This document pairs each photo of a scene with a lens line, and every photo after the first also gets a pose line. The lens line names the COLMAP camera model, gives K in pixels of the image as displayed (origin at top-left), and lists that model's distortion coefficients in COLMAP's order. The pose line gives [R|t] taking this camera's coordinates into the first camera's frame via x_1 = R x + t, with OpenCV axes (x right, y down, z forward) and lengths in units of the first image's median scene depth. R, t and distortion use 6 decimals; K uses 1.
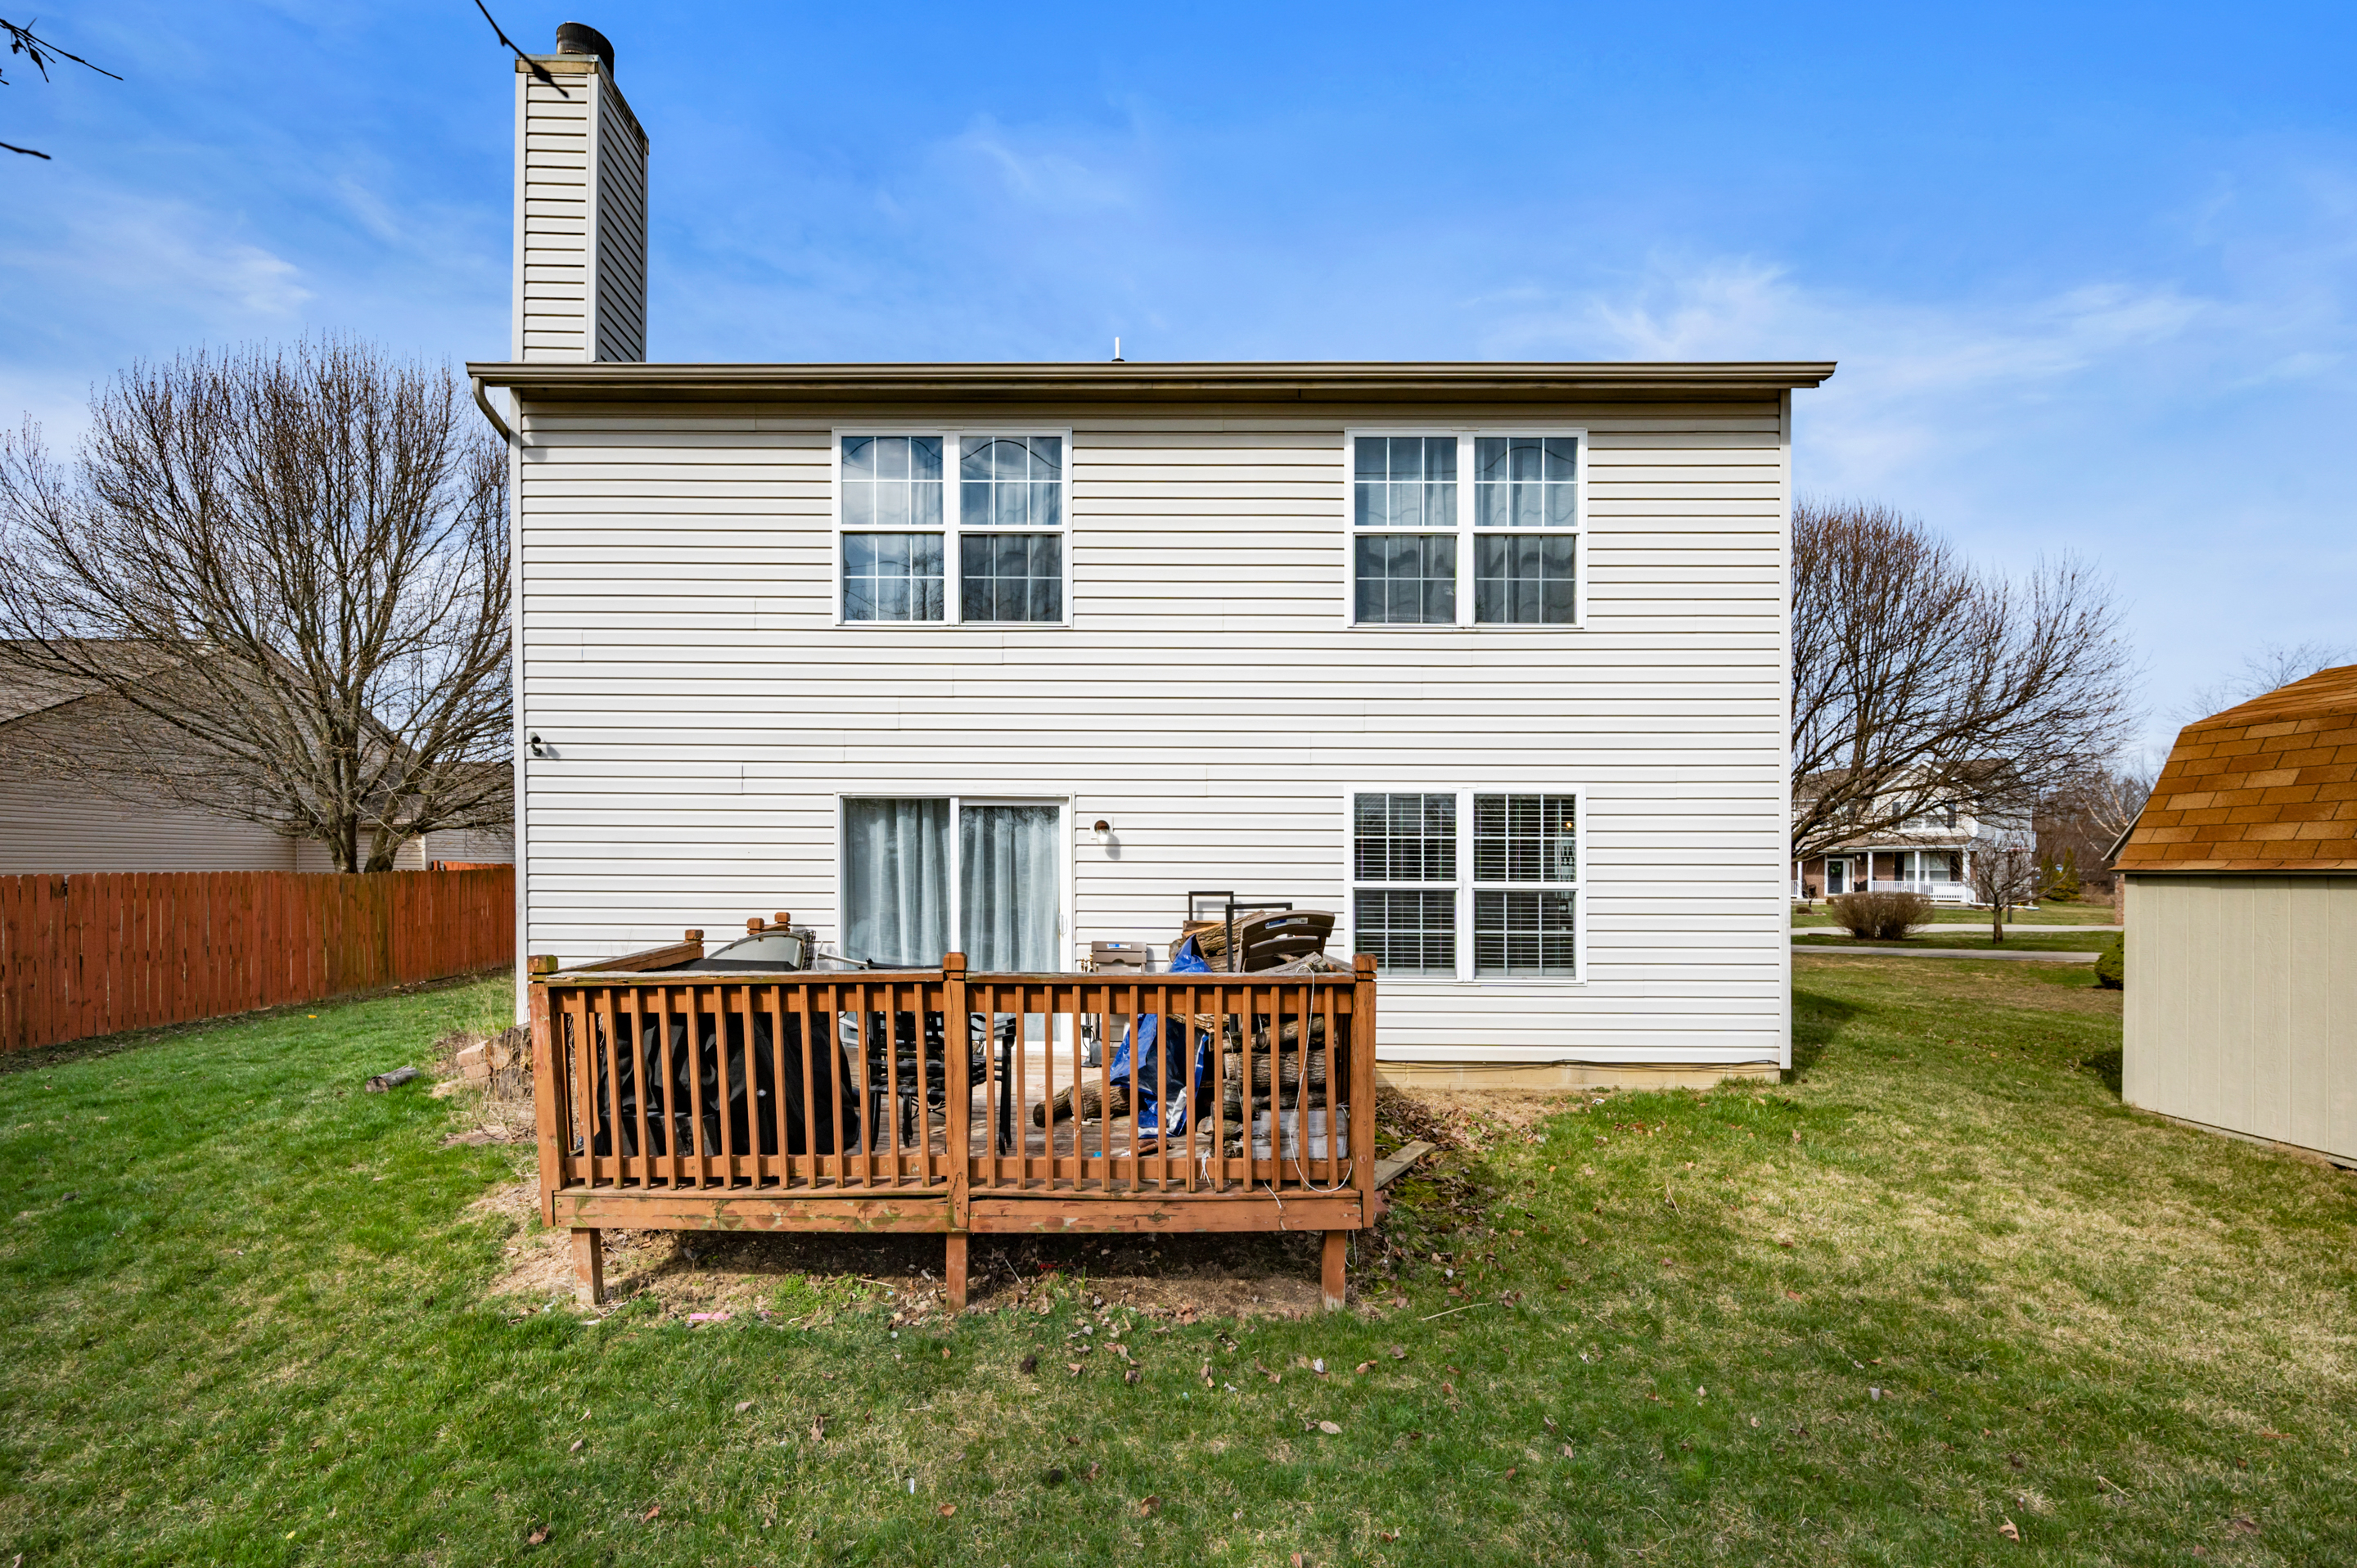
lens RADIAL K [[1095.2, 0, 1177.6], [0, 1095.2, 930.7], [0, 0, 1]] dist [-0.000021, -0.000073]
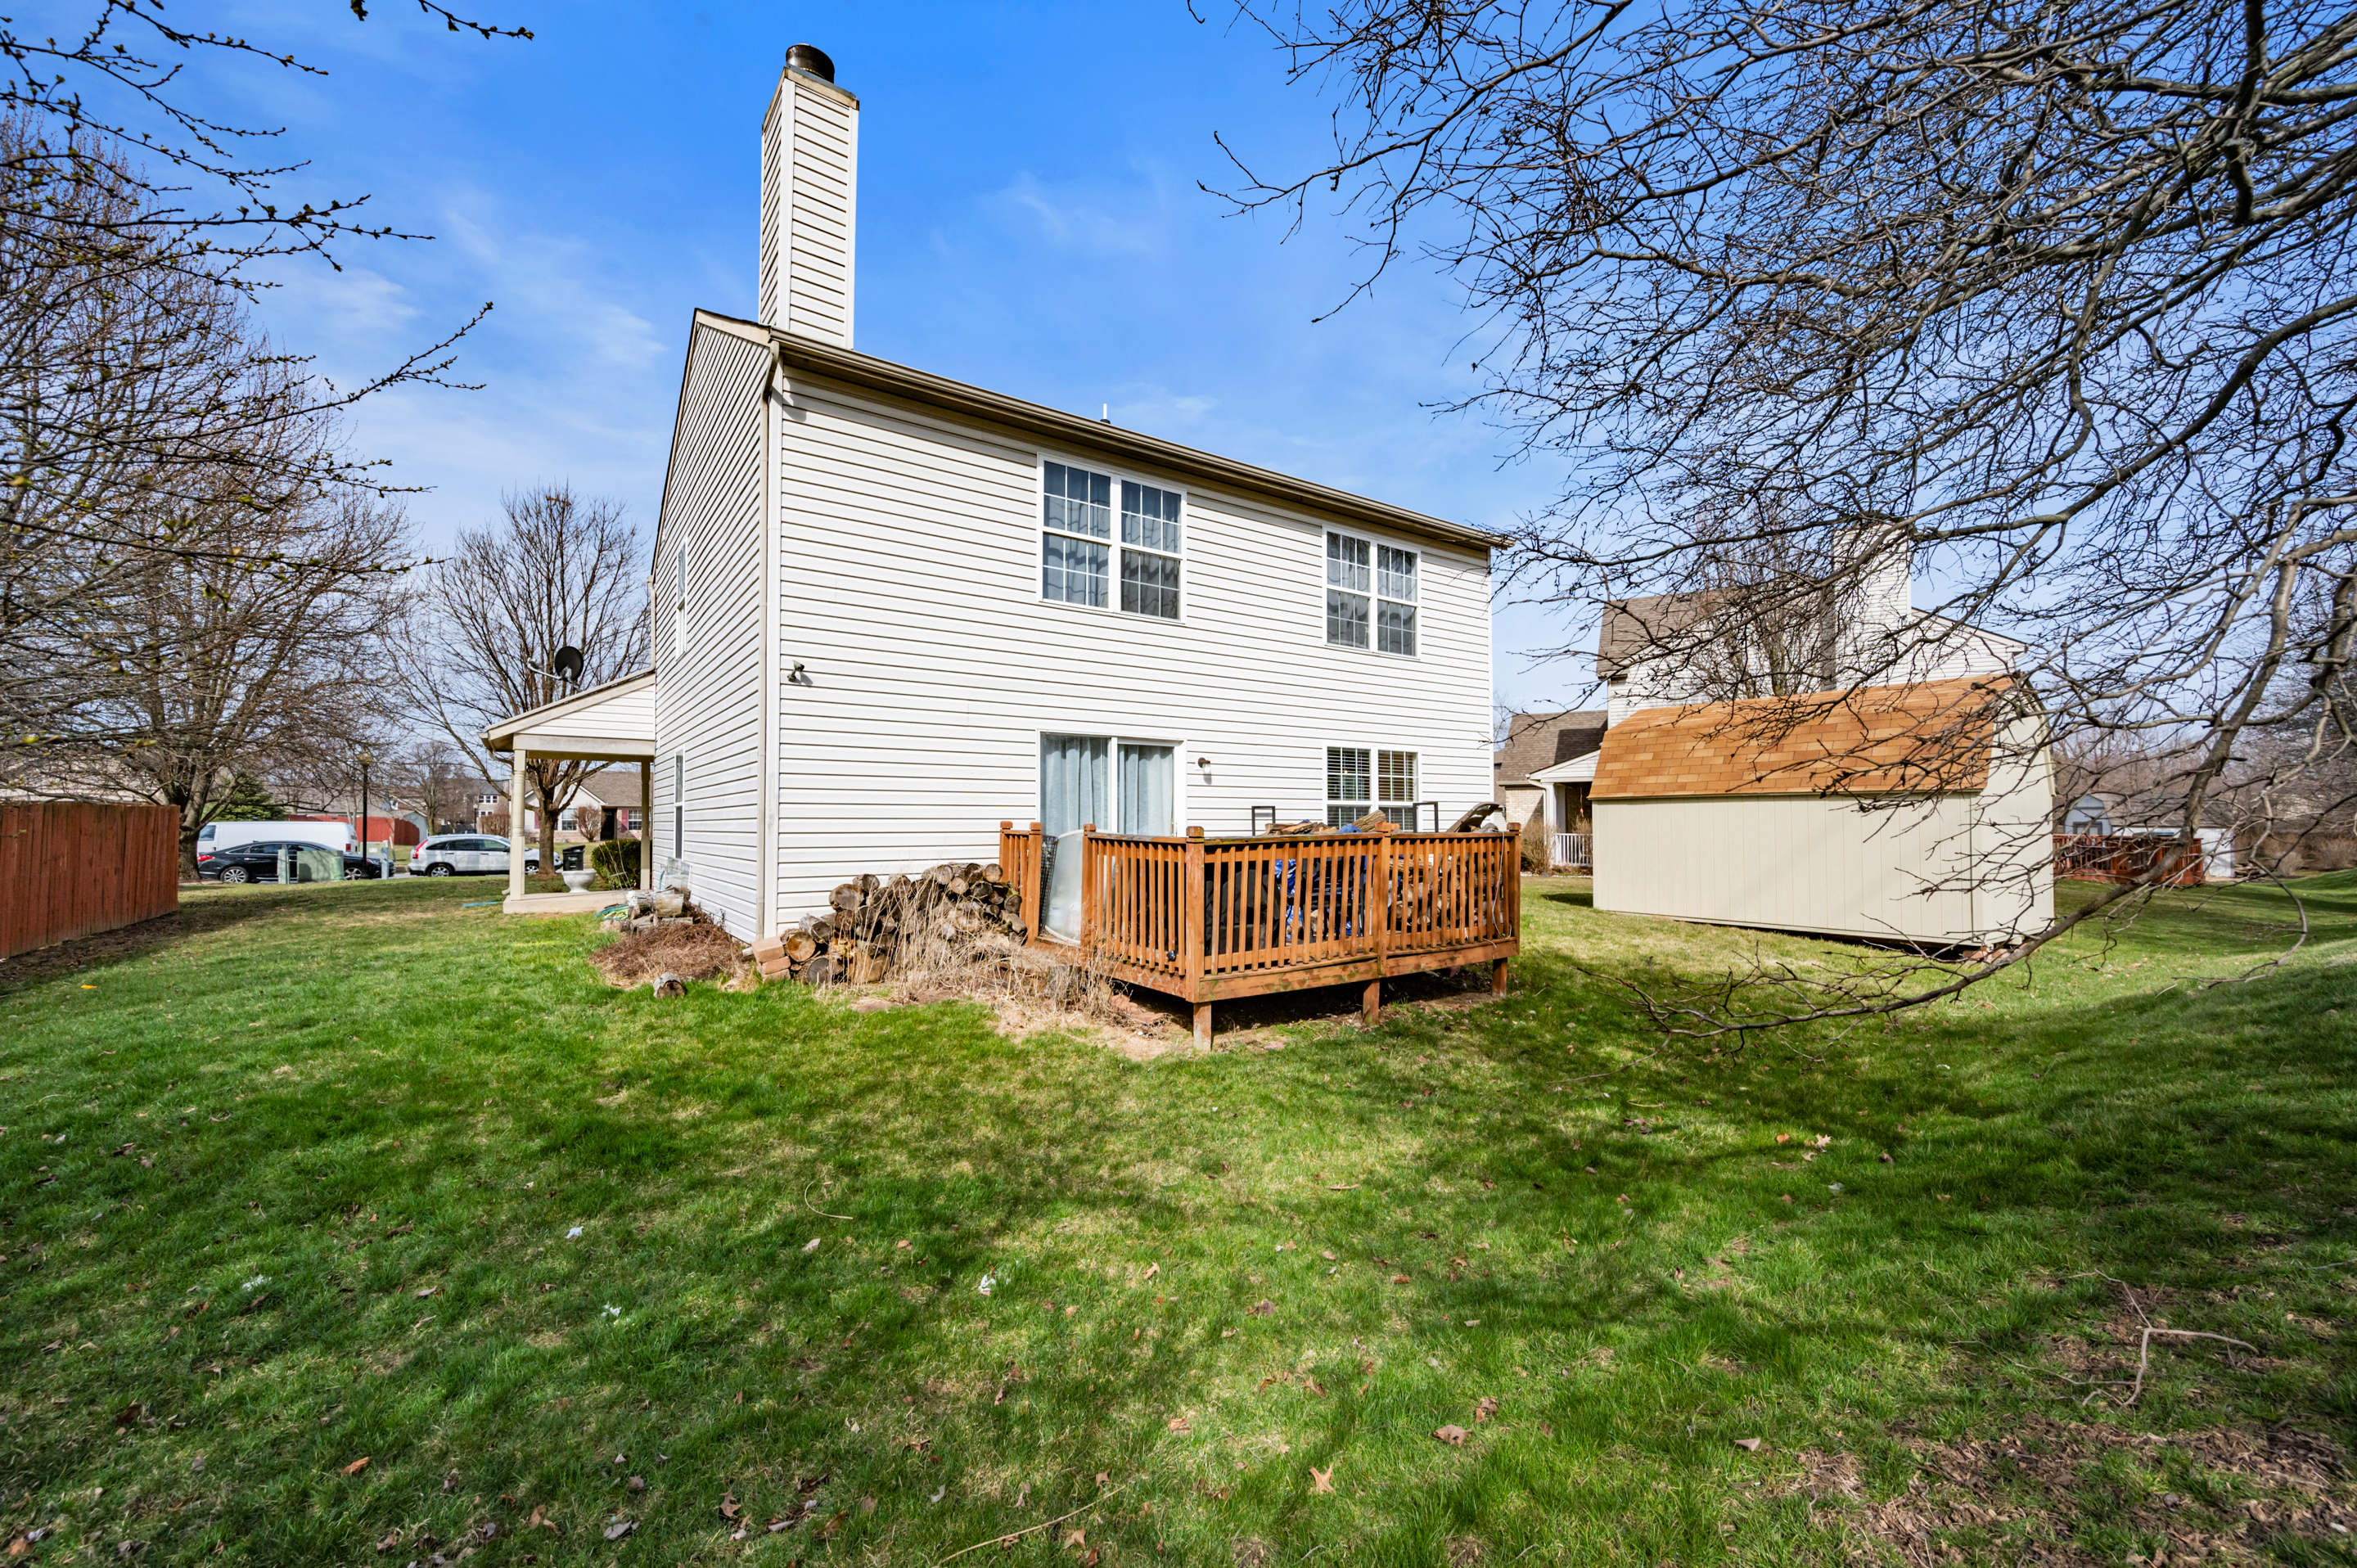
lens RADIAL K [[935.4, 0, 1181.2], [0, 935.4, 785.8], [0, 0, 1]] dist [-0.001917, 0.000113]
pose [[0.803914, 0.015840, 0.594535, -0.831291], [0.013512, 0.998901, -0.044884, -0.007499], [-0.594593, 0.044116, 0.802816, 0.016008]]
